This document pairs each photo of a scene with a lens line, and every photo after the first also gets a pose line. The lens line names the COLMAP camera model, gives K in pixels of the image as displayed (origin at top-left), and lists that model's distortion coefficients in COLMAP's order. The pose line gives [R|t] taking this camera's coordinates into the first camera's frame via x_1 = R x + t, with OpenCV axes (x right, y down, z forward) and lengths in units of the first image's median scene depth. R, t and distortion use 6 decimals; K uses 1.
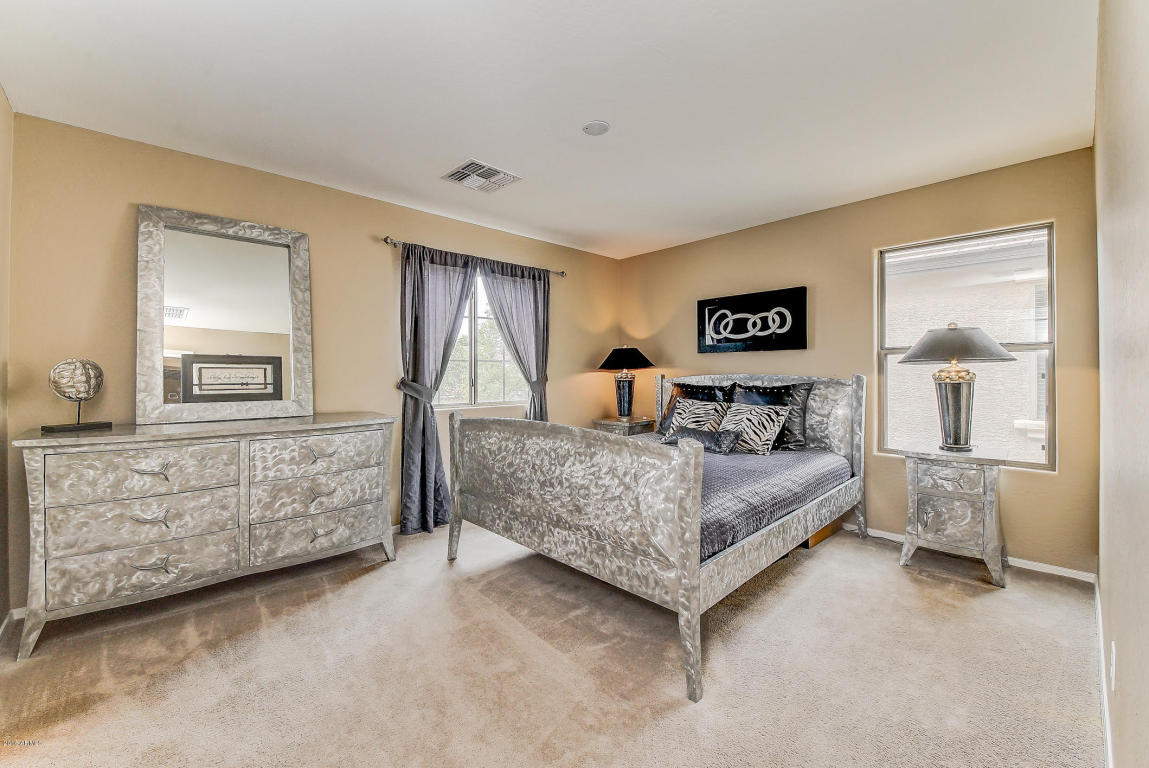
lens RADIAL K [[451.0, 0, 577.5], [0, 451.0, 374.5], [0, 0, 1]] dist [0.000171, -0.000021]
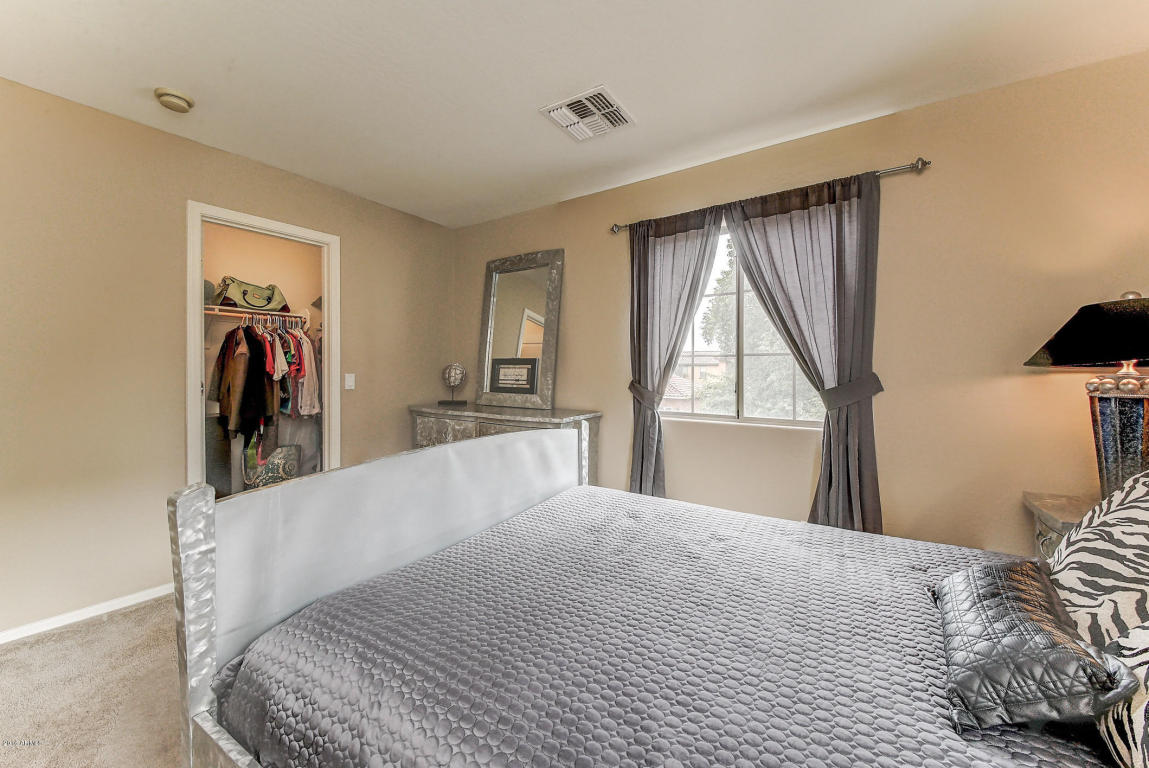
lens RADIAL K [[451.0, 0, 577.5], [0, 451.0, 374.5], [0, 0, 1]] dist [0.000171, -0.000021]
pose [[0.238415, 0.007155, -0.971137, 0.422240], [-0.008884, 0.999947, 0.005186, -0.002654], [0.971123, 0.007392, 0.238466, 0.659181]]
